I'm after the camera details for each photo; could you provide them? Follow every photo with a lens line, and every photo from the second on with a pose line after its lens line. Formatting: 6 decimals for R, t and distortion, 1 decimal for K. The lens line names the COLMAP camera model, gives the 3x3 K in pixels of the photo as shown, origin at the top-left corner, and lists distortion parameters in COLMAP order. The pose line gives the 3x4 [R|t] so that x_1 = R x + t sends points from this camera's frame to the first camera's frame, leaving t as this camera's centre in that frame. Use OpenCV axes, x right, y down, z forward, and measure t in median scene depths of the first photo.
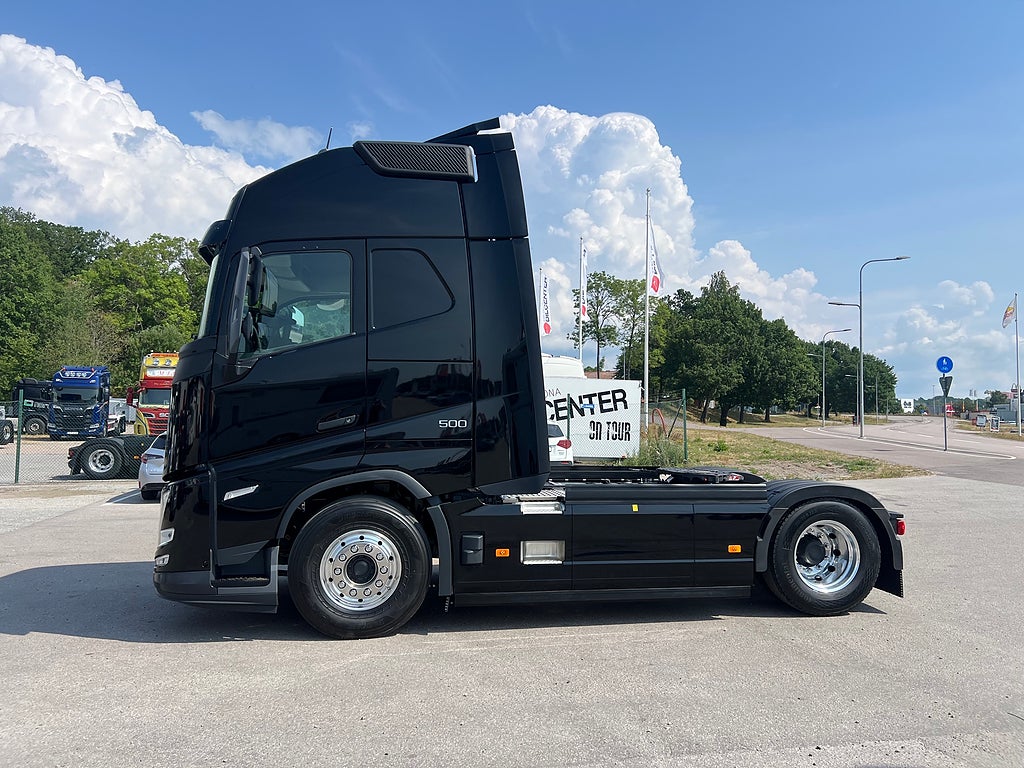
lens RADIAL K [[770.3, 0, 518.4], [0, 770.3, 391.1], [0, 0, 1]] dist [0.047249, -0.044644]
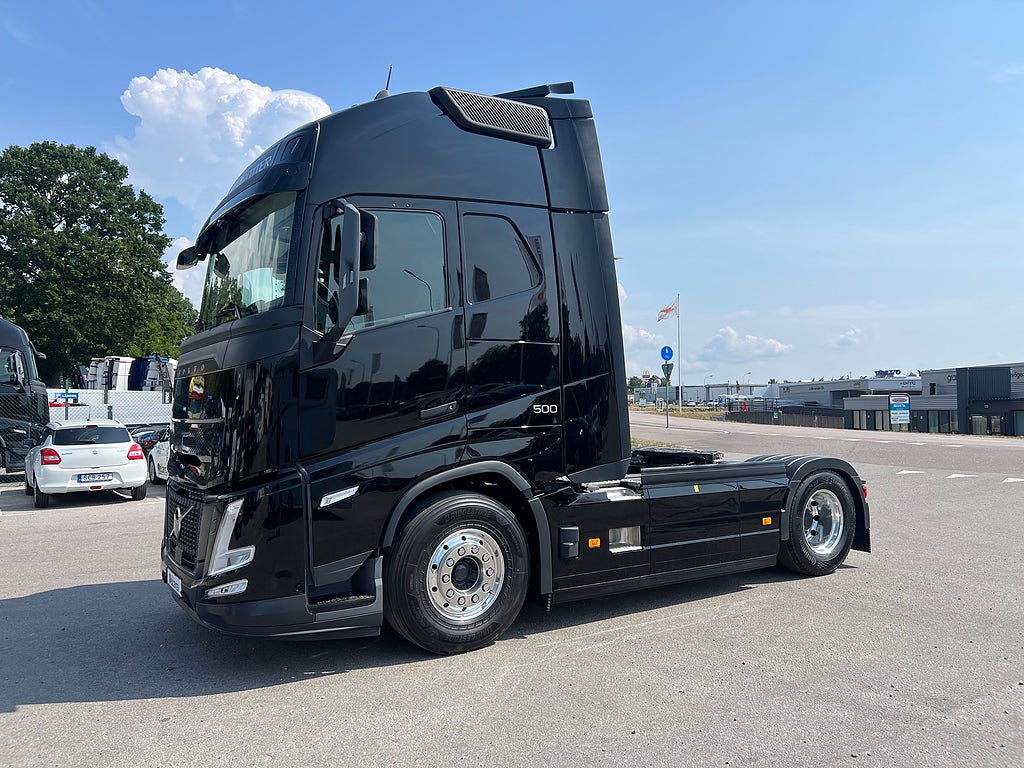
lens RADIAL K [[773.7, 0, 504.6], [0, 773.7, 396.2], [0, 0, 1]] dist [0.054476, -0.059954]
pose [[0.923441, -0.013232, 0.383513, -0.467312], [0.004508, 0.999710, 0.023636, 0.004664], [-0.383715, -0.020097, 0.923233, 0.152782]]
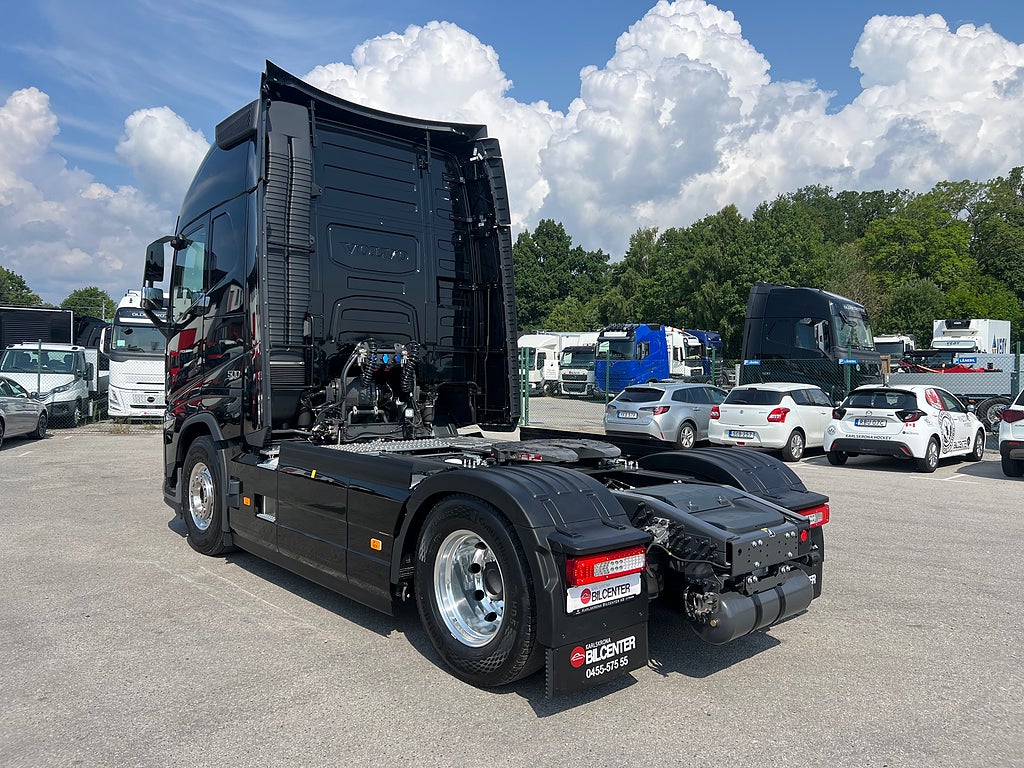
lens RADIAL K [[770.3, 0, 520.9], [0, 770.3, 381.0], [0, 0, 1]] dist [0.047249, -0.044644]
pose [[0.525321, 0.012070, -0.850819, 0.986486], [0.020761, 0.999420, 0.026996, 0.031004], [0.850651, -0.031845, 0.524766, 0.742150]]
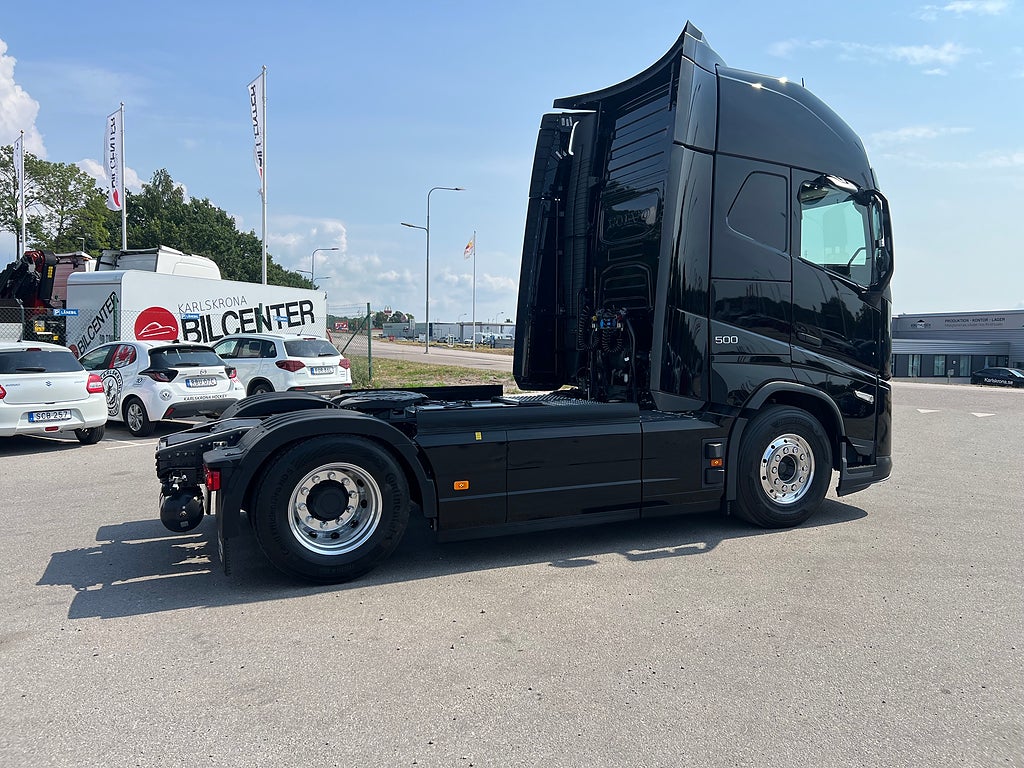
lens RADIAL K [[773.7, 0, 518.8], [0, 773.7, 384.9], [0, 0, 1]] dist [0.054476, -0.059954]
pose [[0.729603, -0.035527, 0.682947, -1.094724], [-0.032762, 0.995687, 0.086797, 0.032449], [-0.683085, -0.085702, 0.725293, 0.692878]]
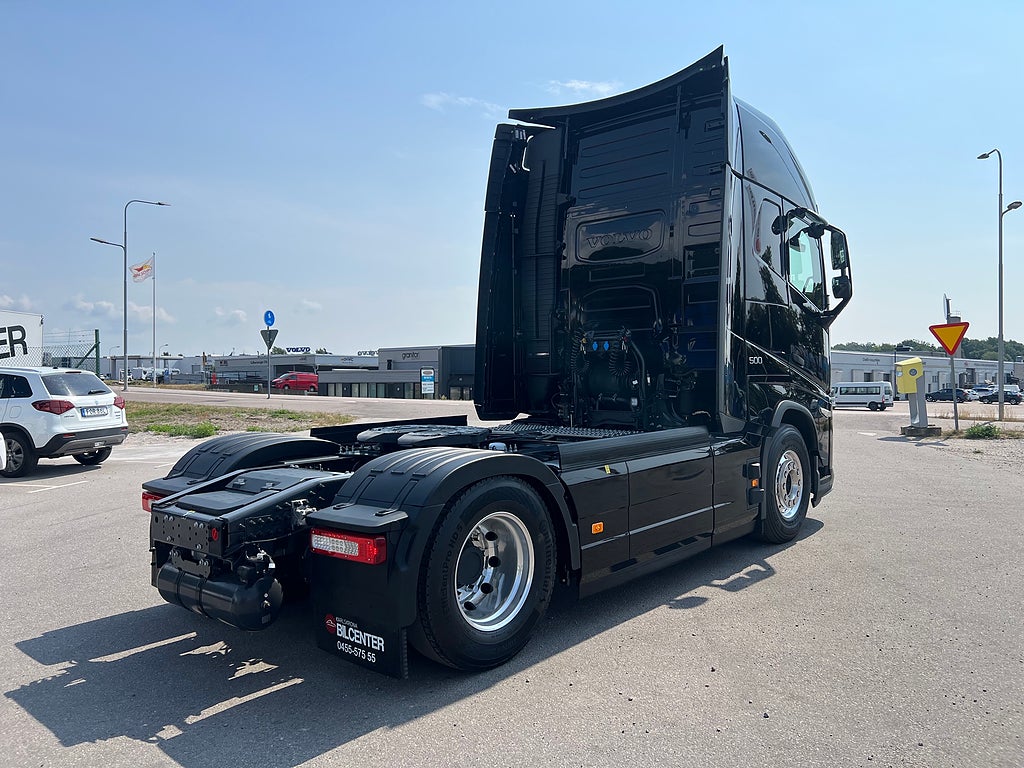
lens RADIAL K [[773.7, 0, 521.3], [0, 773.7, 380.9], [0, 0, 1]] dist [0.054476, -0.059954]
pose [[0.385430, -0.013874, 0.922633, -1.269430], [-0.026697, 0.999301, 0.026179, 0.061295], [-0.922351, -0.034722, 0.384791, 1.130260]]
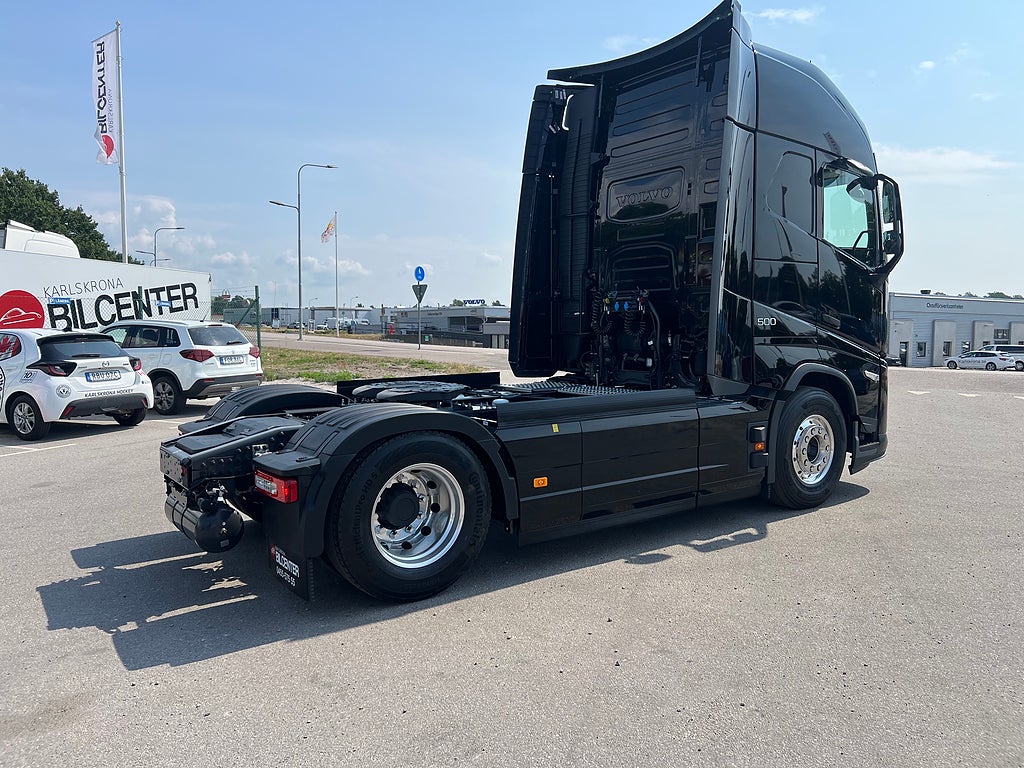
lens RADIAL K [[773.7, 0, 521.4], [0, 773.7, 380.9], [0, 0, 1]] dist [0.054476, -0.059954]
pose [[0.582420, -0.059941, 0.810675, -1.201234], [-0.029380, 0.995074, 0.094684, 0.043166], [-0.812357, -0.078964, 0.577790, 0.916099]]
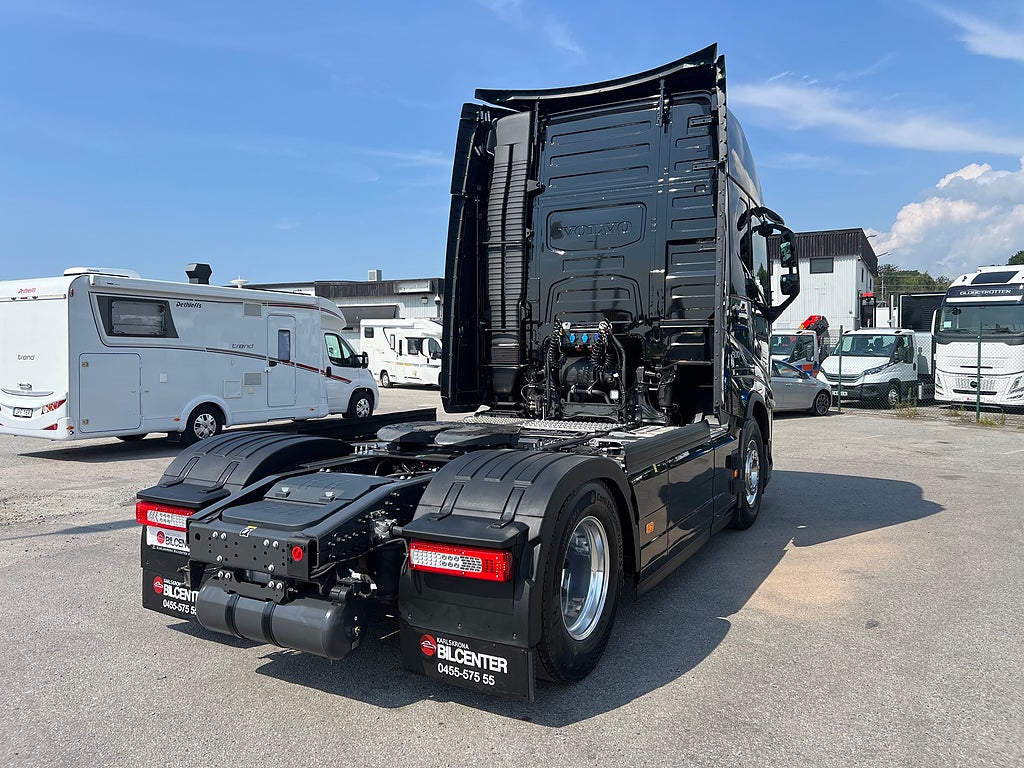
lens RADIAL K [[773.7, 0, 508.8], [0, 773.7, 379.3], [0, 0, 1]] dist [0.054476, -0.059954]
pose [[0.188503, -0.033067, 0.981516, -1.299440], [-0.039069, 0.998389, 0.041139, 0.054742], [-0.981295, -0.046102, 0.186907, 1.341629]]
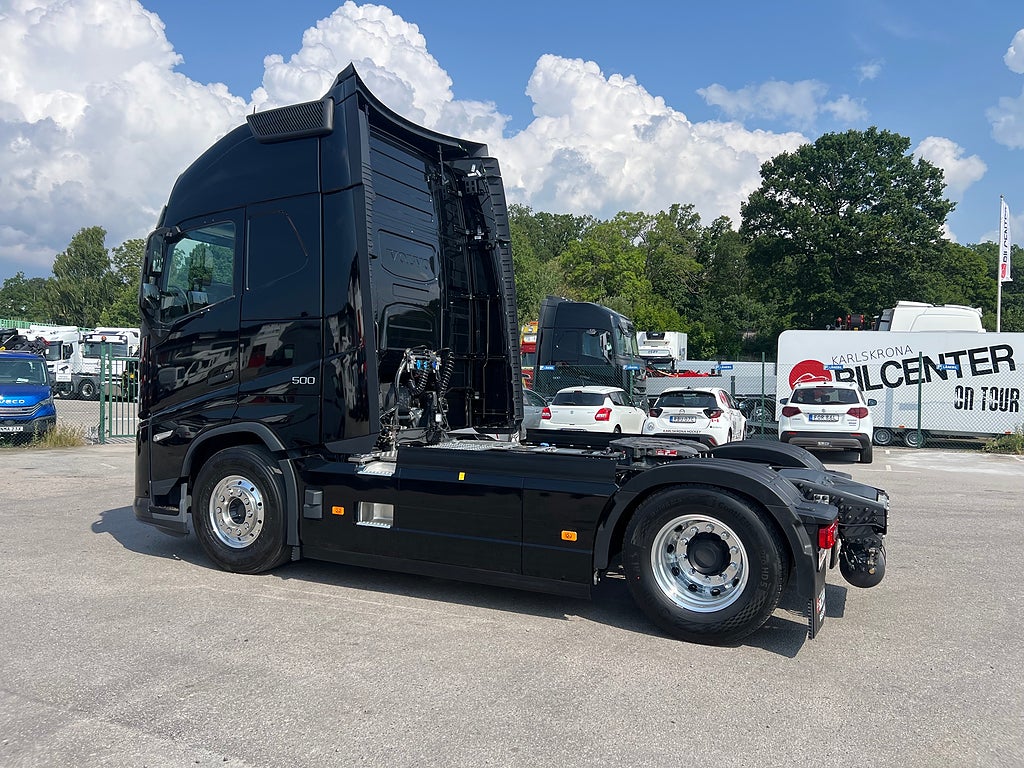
lens RADIAL K [[770.3, 0, 520.2], [0, 770.3, 381.1], [0, 0, 1]] dist [0.047249, -0.044644]
pose [[0.812243, 0.007064, -0.583276, 0.714064], [0.012621, 0.999480, 0.029681, 0.016674], [0.583183, -0.031470, 0.811731, 0.321244]]
